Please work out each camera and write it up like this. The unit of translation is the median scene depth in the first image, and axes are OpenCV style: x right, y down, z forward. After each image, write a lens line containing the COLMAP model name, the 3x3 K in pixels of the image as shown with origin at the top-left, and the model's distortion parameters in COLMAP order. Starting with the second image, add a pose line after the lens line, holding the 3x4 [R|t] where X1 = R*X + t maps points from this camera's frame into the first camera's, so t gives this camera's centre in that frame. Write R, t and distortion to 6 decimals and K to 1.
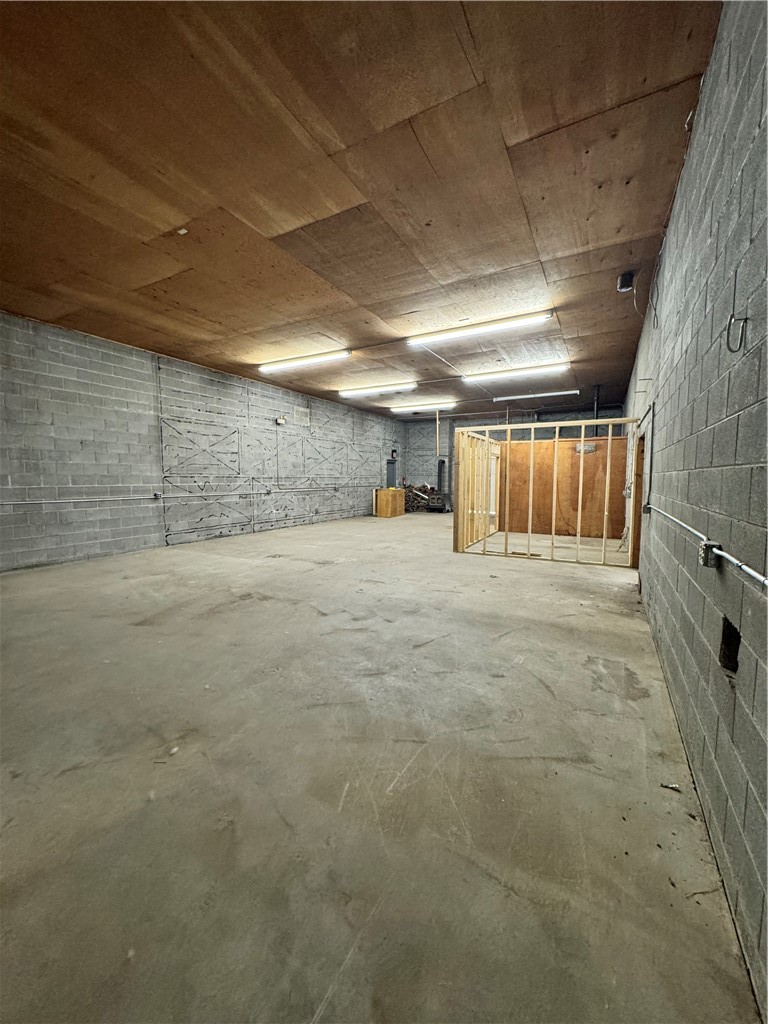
lens RADIAL K [[406.9, 0, 384.0], [0, 406.9, 512.0], [0, 0, 1]] dist [-0.002075, -0.000264]
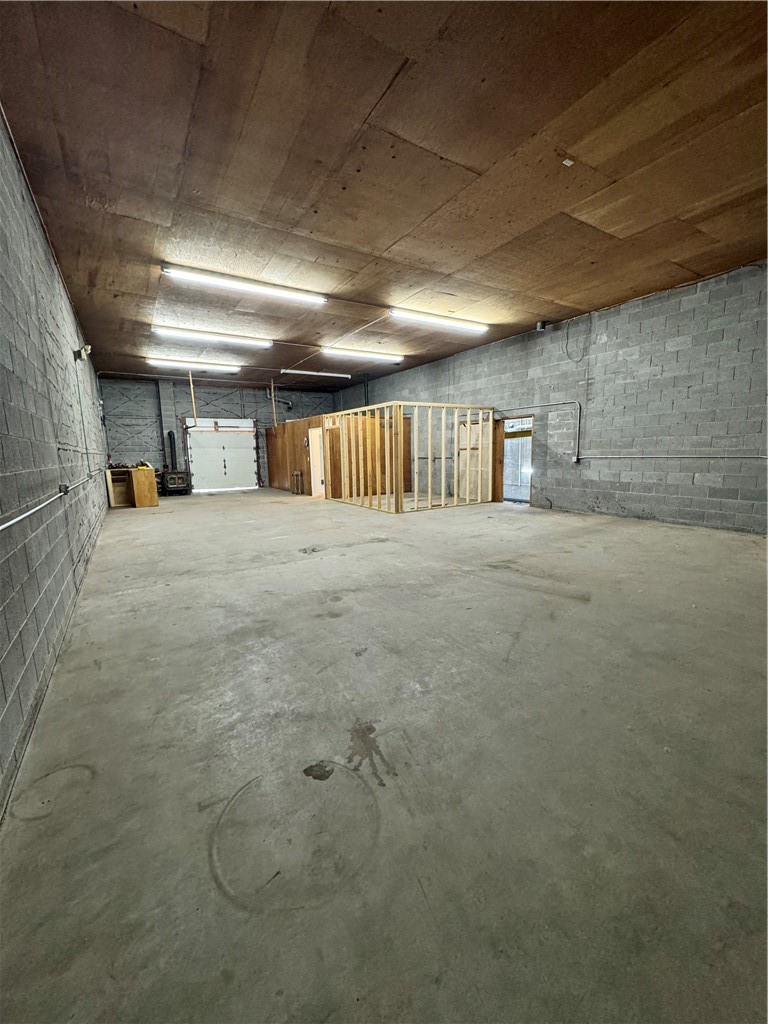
lens RADIAL K [[406.9, 0, 384.0], [0, 406.9, 512.0], [0, 0, 1]] dist [-0.002075, -0.000264]
pose [[0.486856, -0.142289, 0.861815, -1.289519], [0.096389, 0.989369, 0.108896, -0.050443], [-0.868148, 0.030053, 0.495395, 0.761095]]
